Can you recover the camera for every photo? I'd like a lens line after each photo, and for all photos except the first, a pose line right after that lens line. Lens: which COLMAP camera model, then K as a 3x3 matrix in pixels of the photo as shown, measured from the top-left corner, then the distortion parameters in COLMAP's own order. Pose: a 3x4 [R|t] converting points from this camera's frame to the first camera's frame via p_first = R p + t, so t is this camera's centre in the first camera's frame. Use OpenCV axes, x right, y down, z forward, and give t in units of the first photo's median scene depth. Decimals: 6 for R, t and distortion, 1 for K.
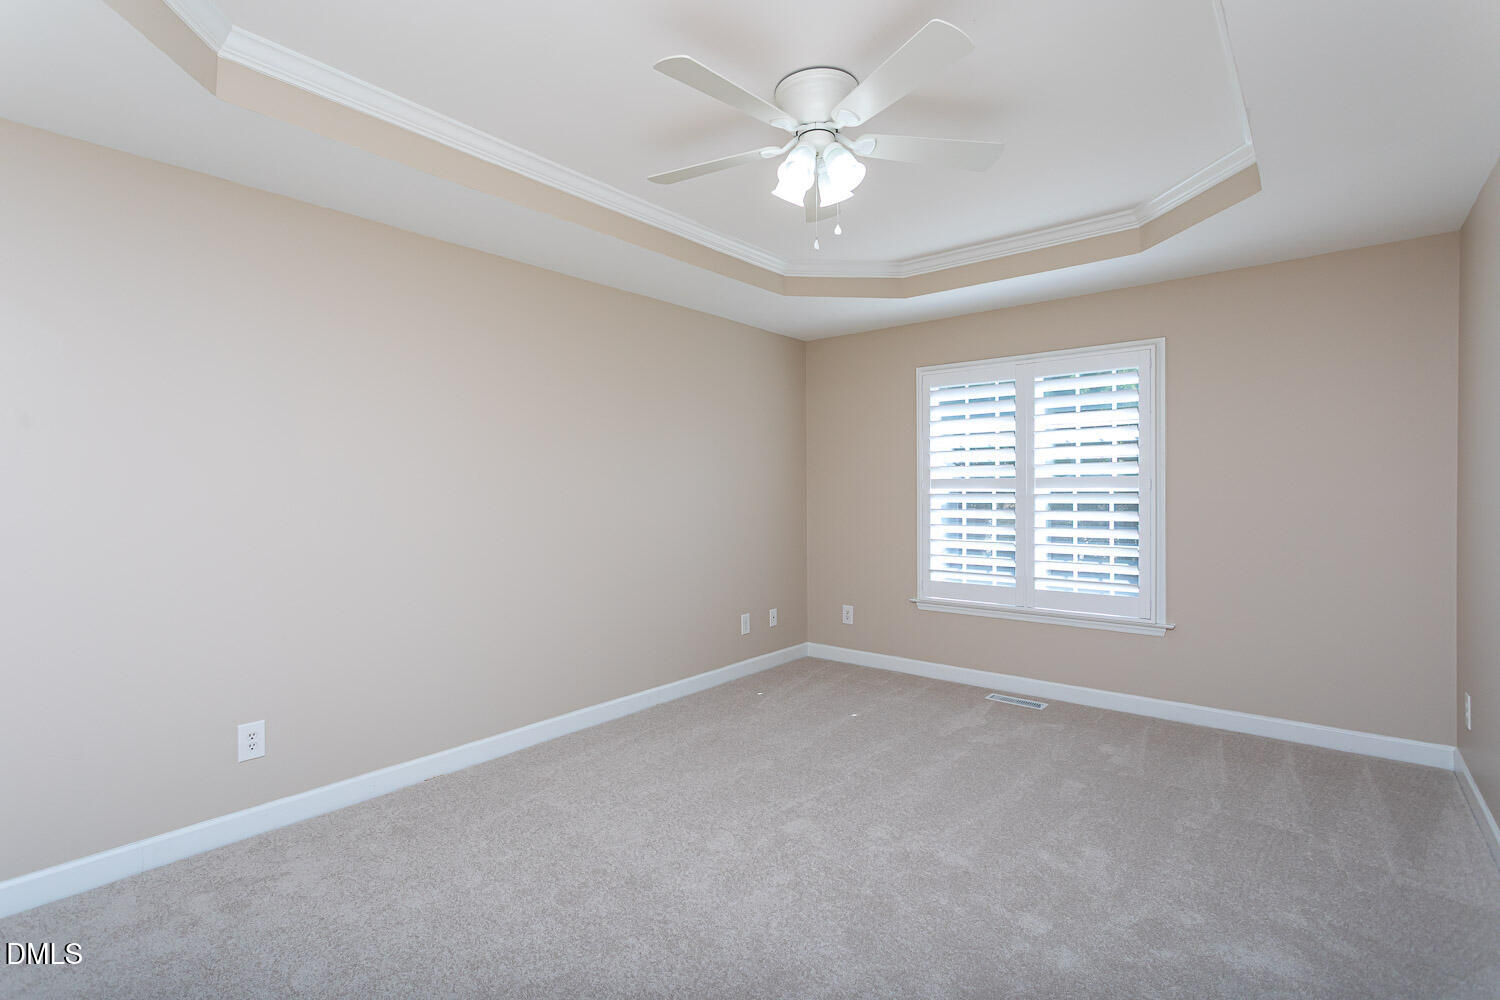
lens RADIAL K [[708.3, 0, 741.4], [0, 708.3, 498.6], [0, 0, 1]] dist [-0.000628, -0.000375]
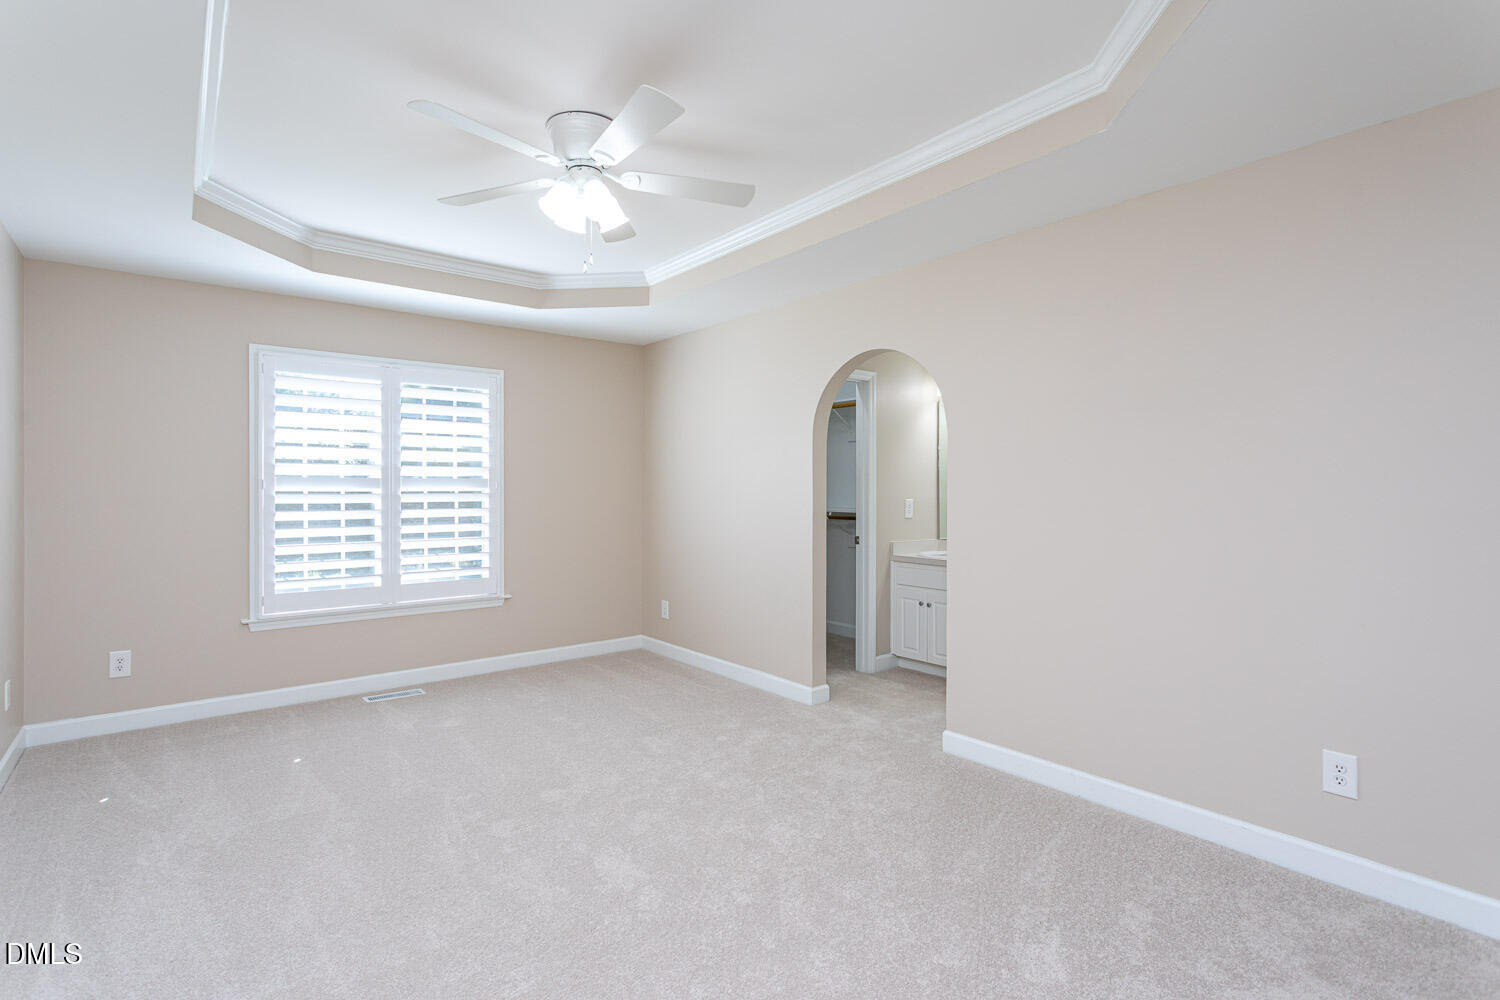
lens RADIAL K [[708.3, 0, 740.0], [0, 708.3, 495.4], [0, 0, 1]] dist [-0.000628, -0.000375]
pose [[0.204491, -0.004964, 0.978856, -0.502341], [0.009410, 0.999951, 0.003105, -0.002346], [-0.978823, 0.008576, 0.204528, 0.289485]]
